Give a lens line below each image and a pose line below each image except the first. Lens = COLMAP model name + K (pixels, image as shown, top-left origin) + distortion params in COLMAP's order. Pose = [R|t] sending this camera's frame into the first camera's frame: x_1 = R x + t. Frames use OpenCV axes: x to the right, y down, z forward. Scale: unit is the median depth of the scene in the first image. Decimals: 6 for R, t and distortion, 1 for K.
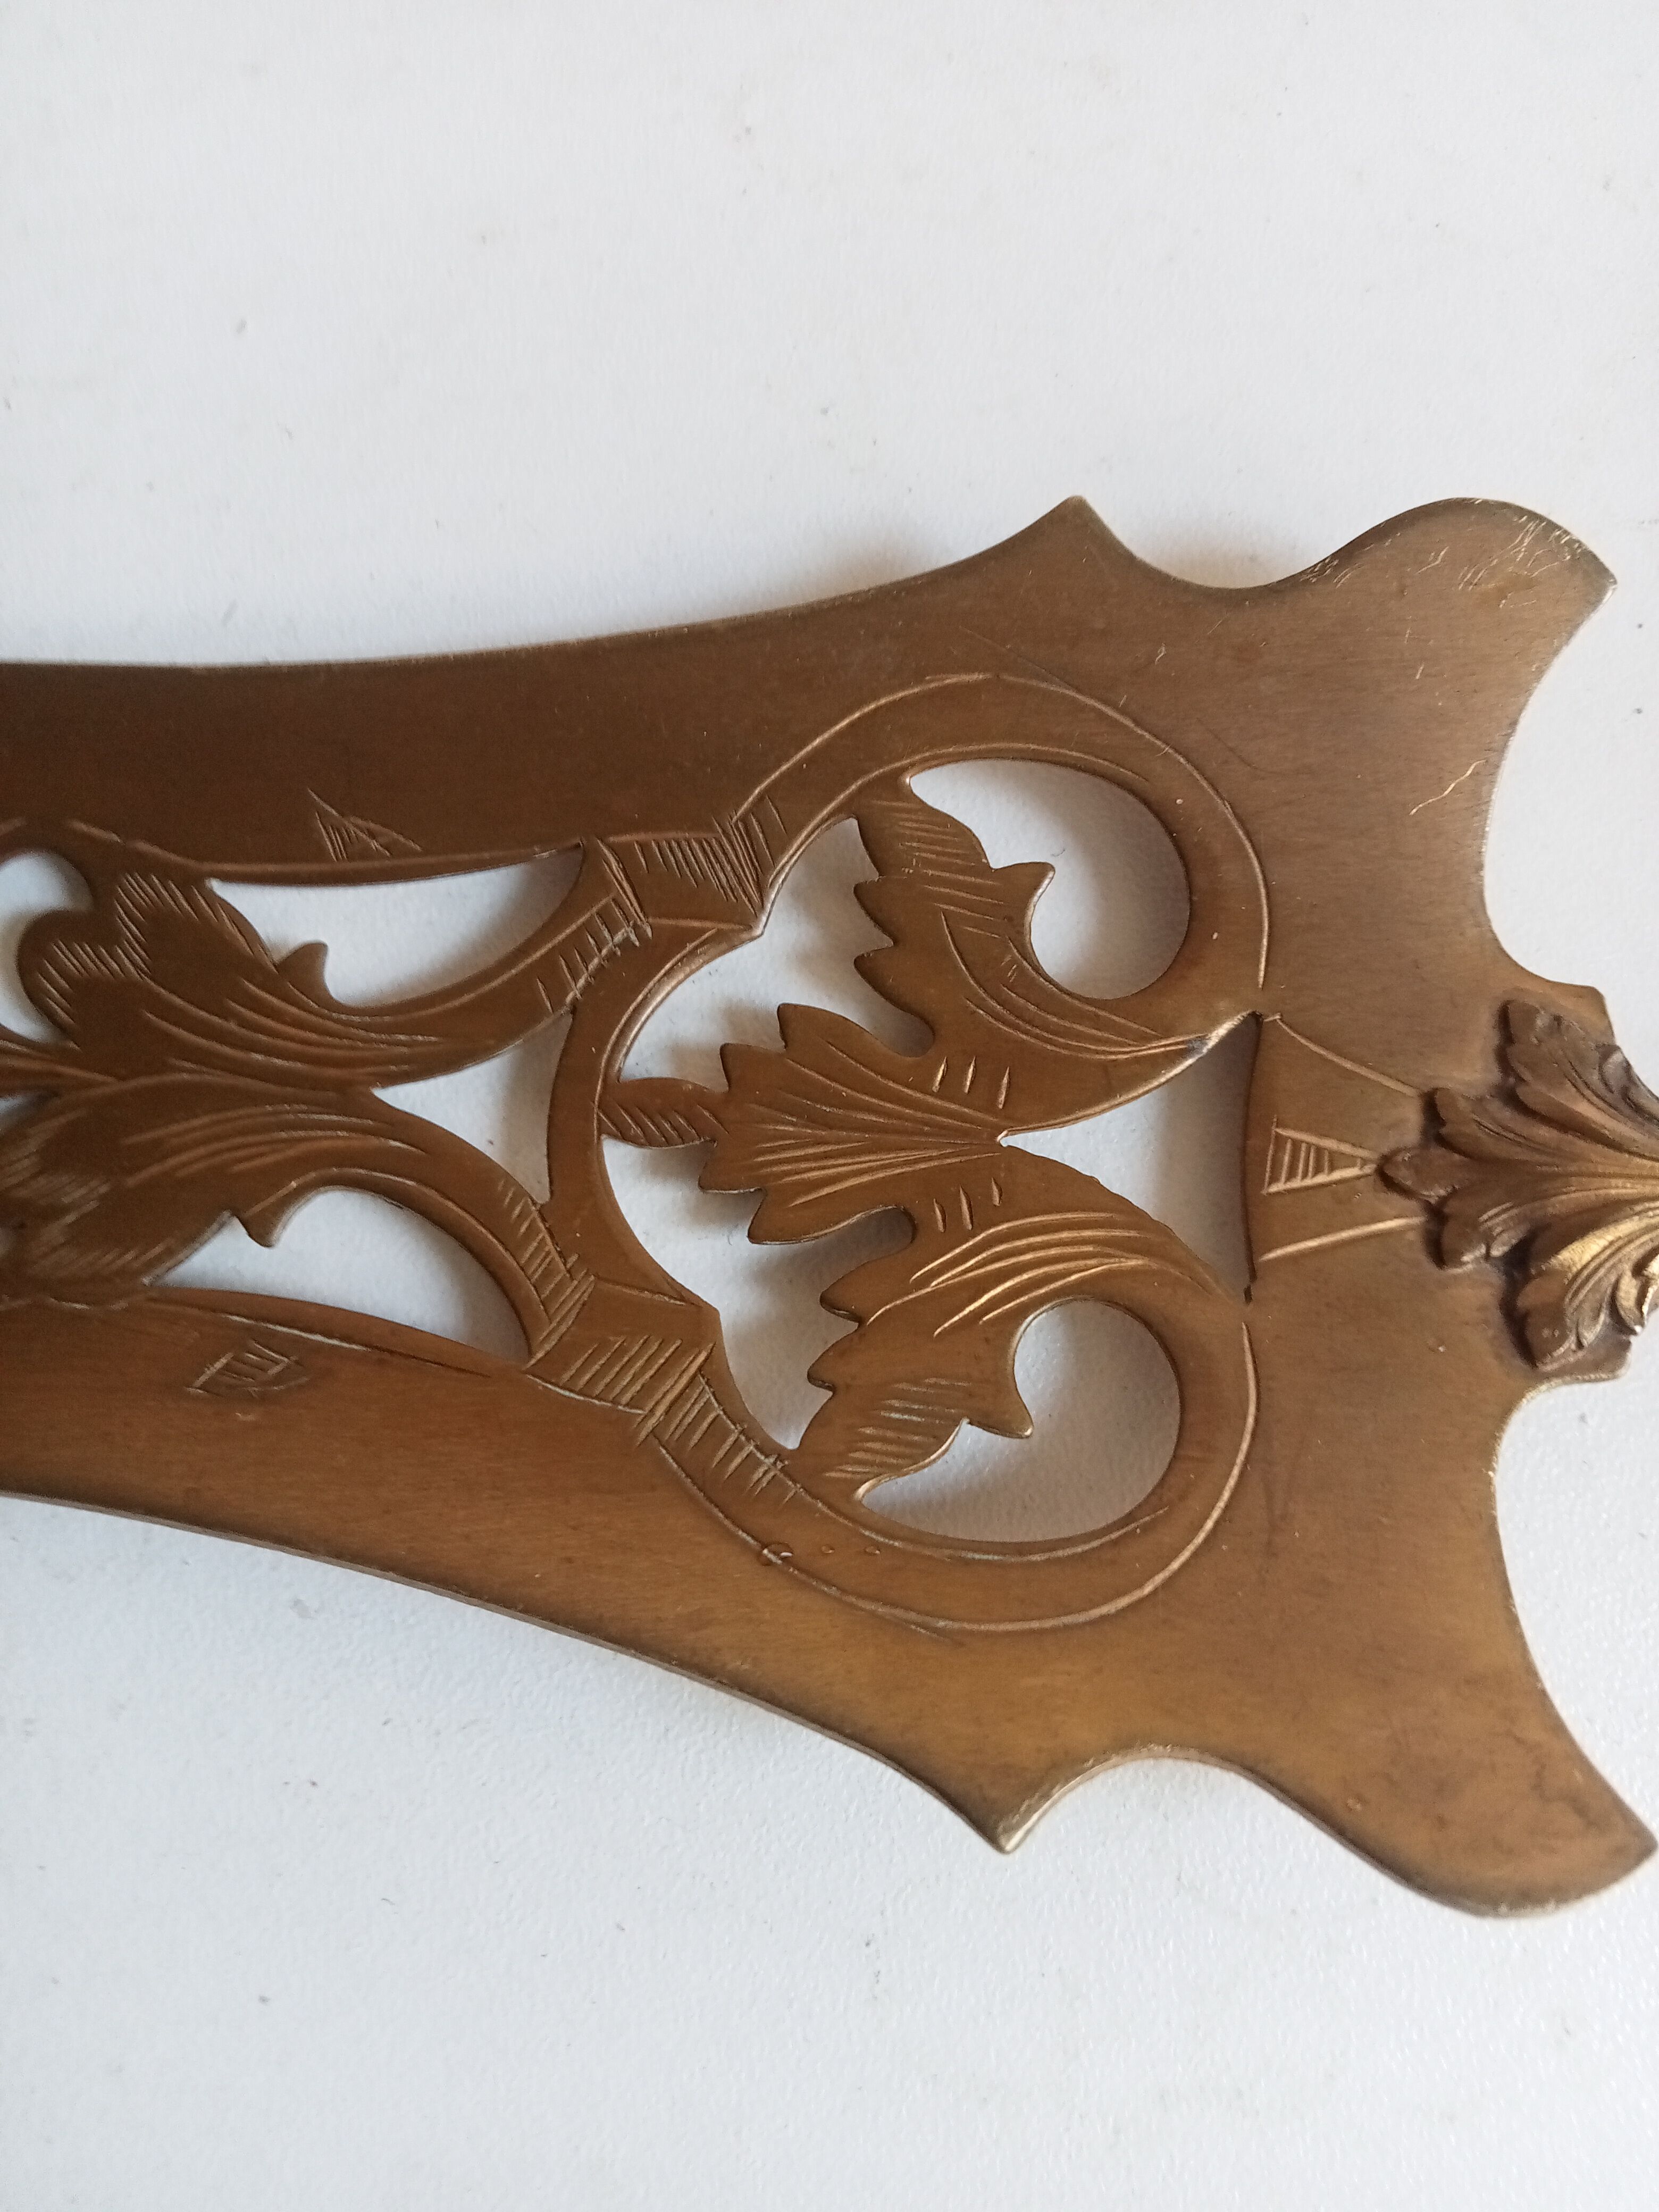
lens RADIAL K [[1605.2, 0, 829.5], [0, 1605.2, 1106.0], [0, 0, 1]] dist [0.004060, -0.145538]
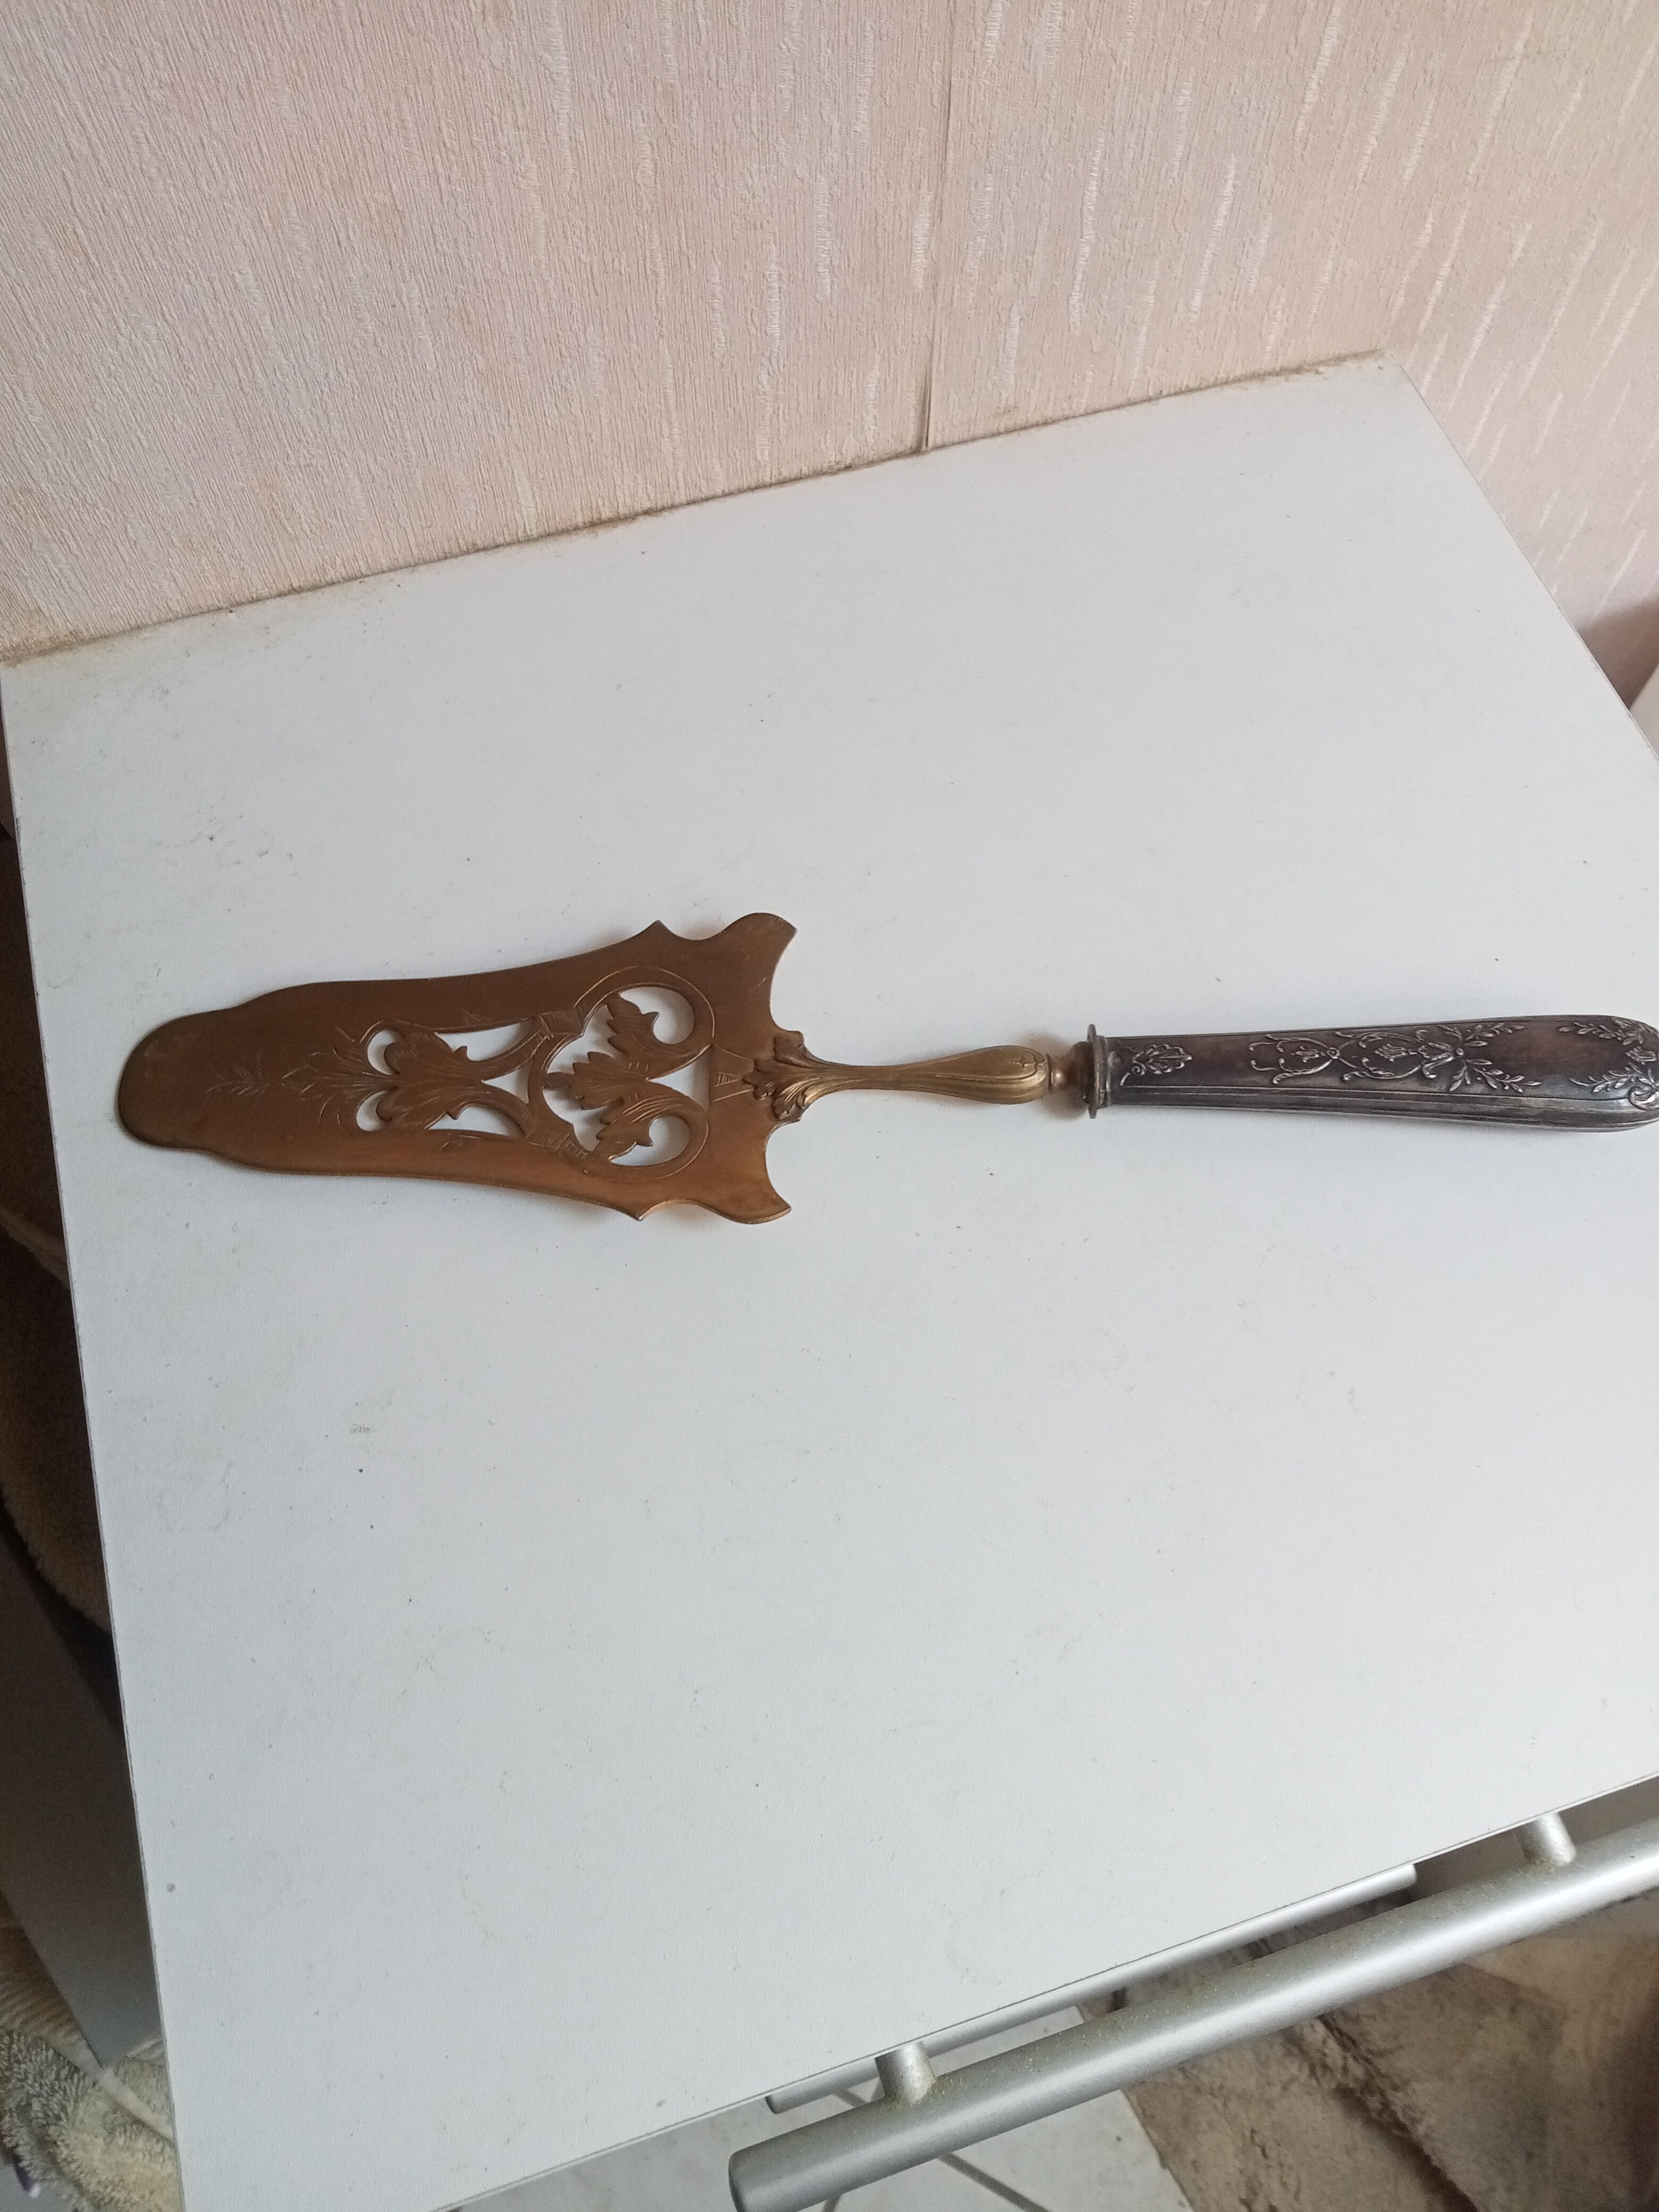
lens RADIAL K [[1813.3, 0, 971.3], [0, 1813.3, 1084.5], [0, 0, 1]] dist [0.001856, -0.085194]
pose [[0.994639, -0.077075, 0.068939, 0.587551], [0.091063, 0.968736, -0.230778, 1.118316], [-0.048997, 0.235819, 0.970561, -3.300319]]
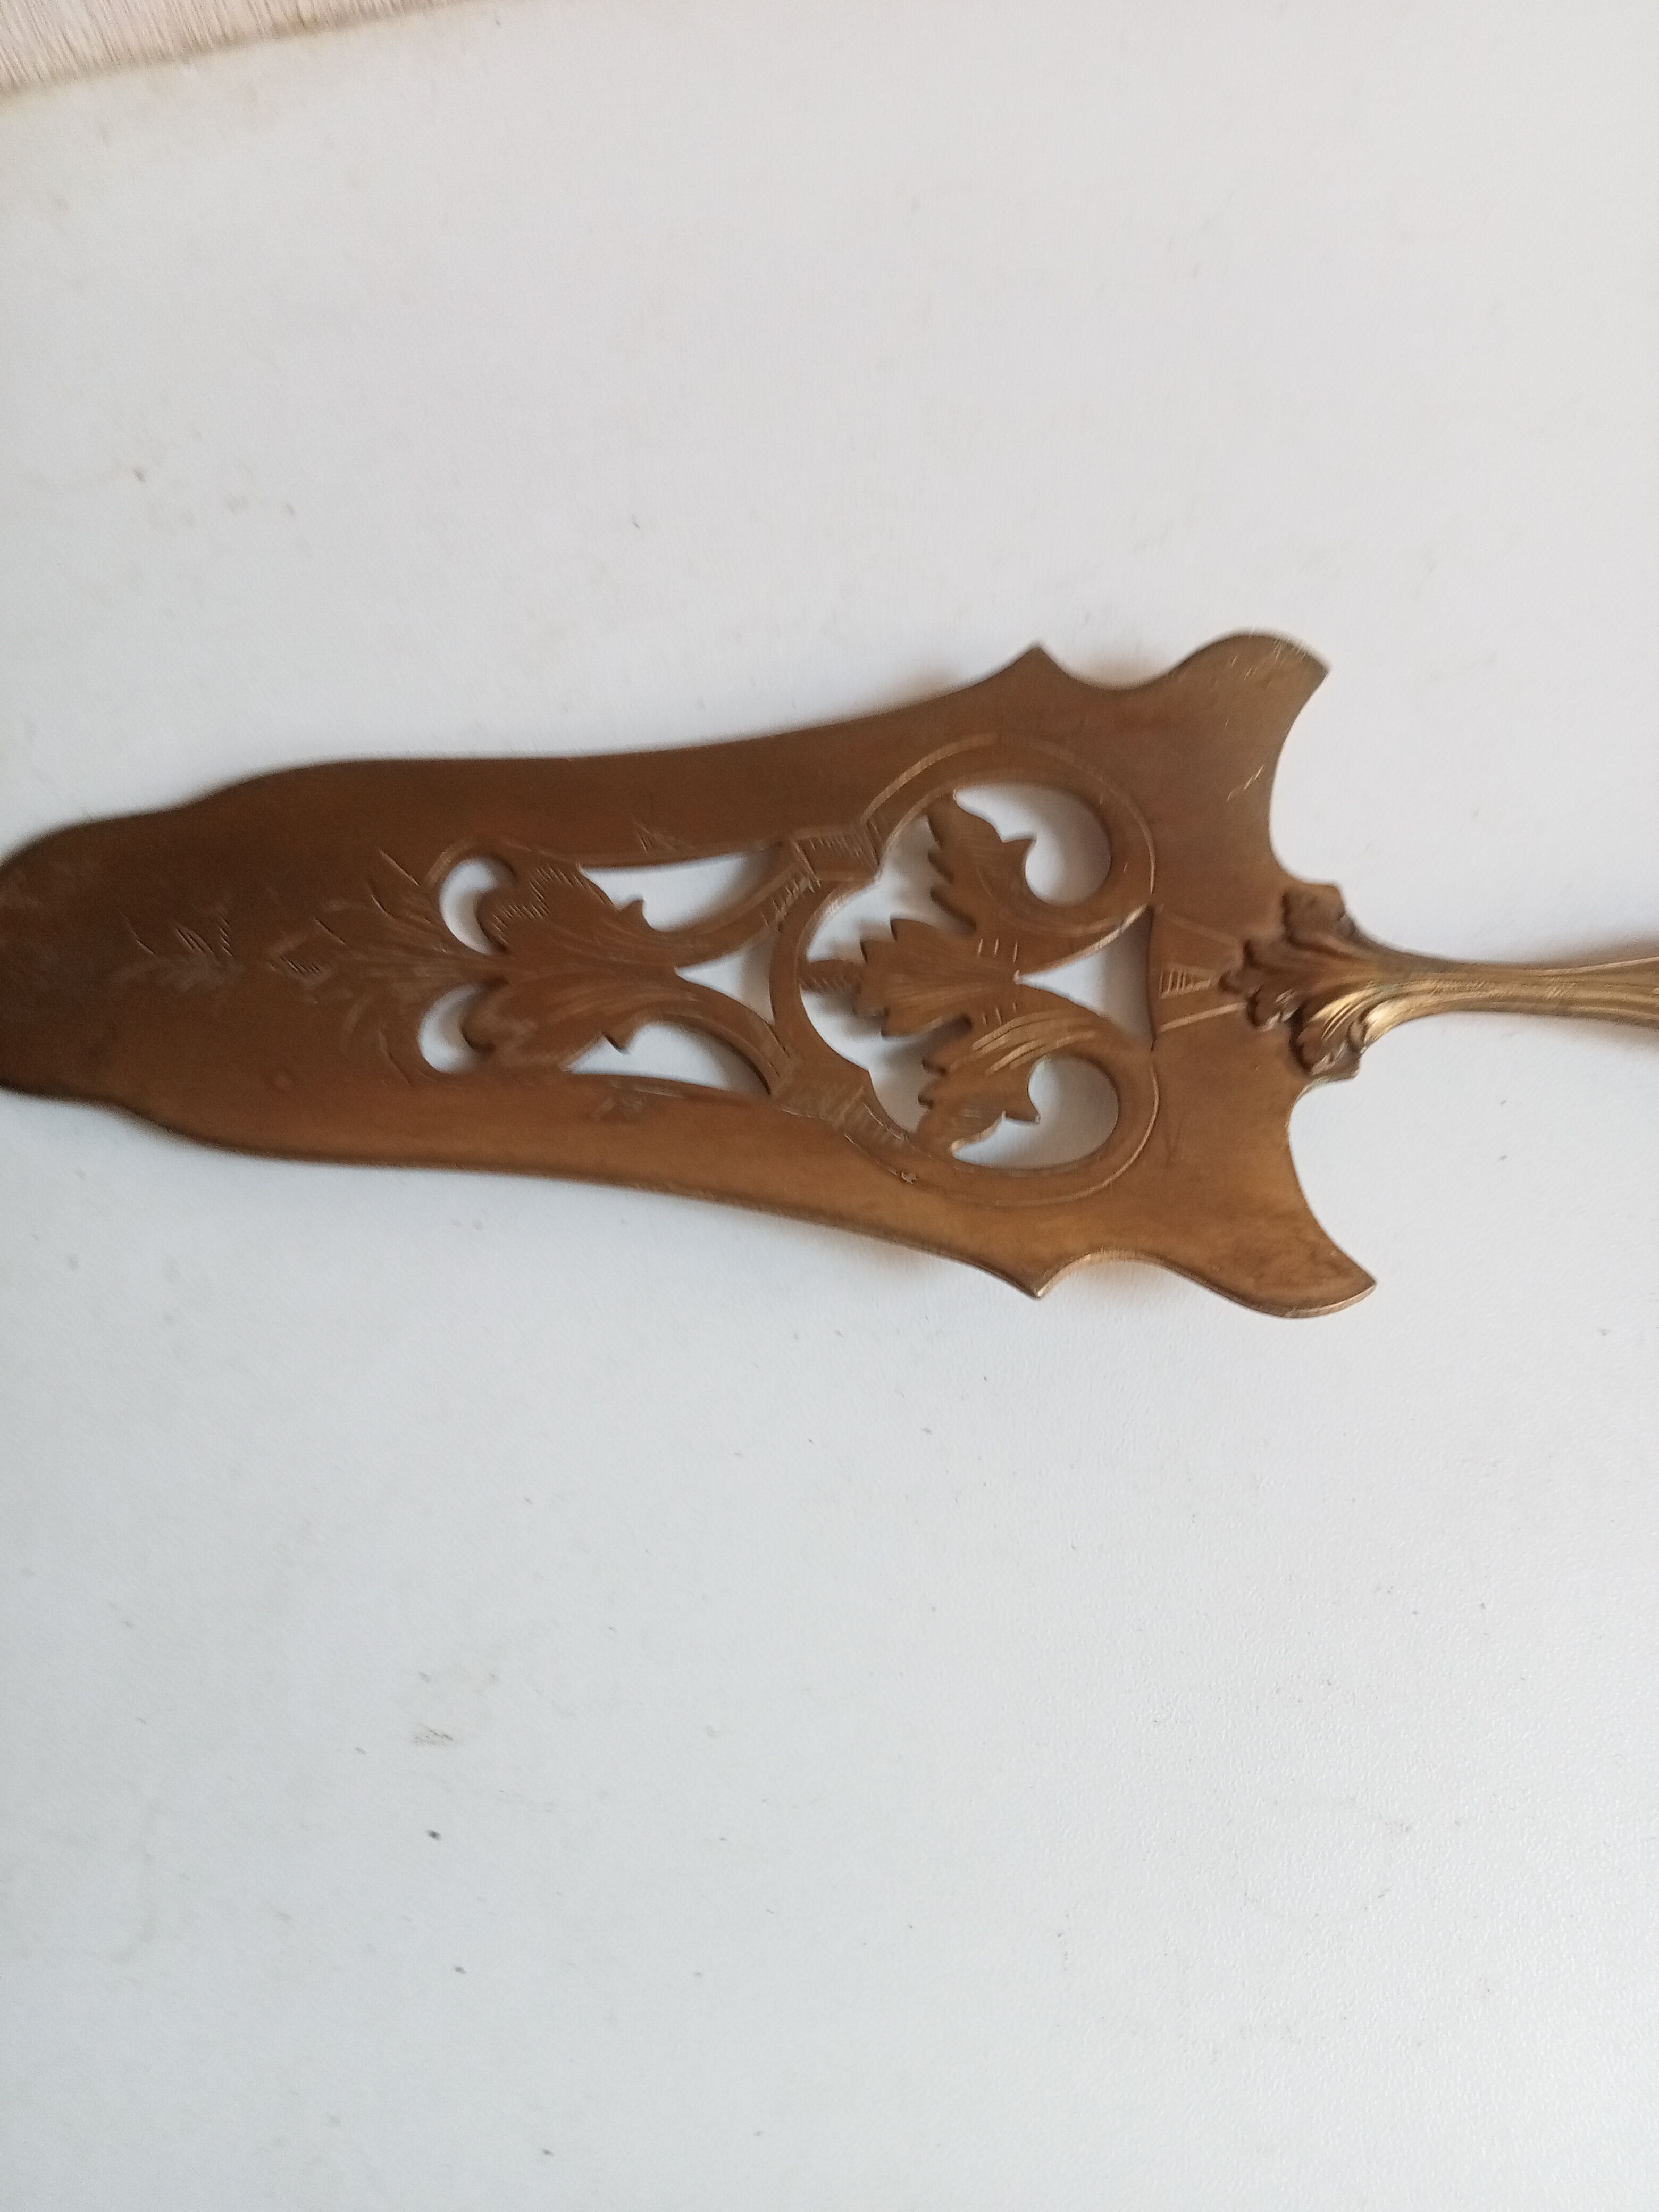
lens RADIAL K [[1750.0, 0, 829.5], [0, 1750.0, 1106.0], [0, 0, 1]] dist [0.008809, -0.078144]
pose [[0.998670, -0.049193, -0.015425, -0.083490], [0.046609, 0.989384, -0.137646, 0.435069], [0.022032, 0.136744, 0.990361, -0.983659]]
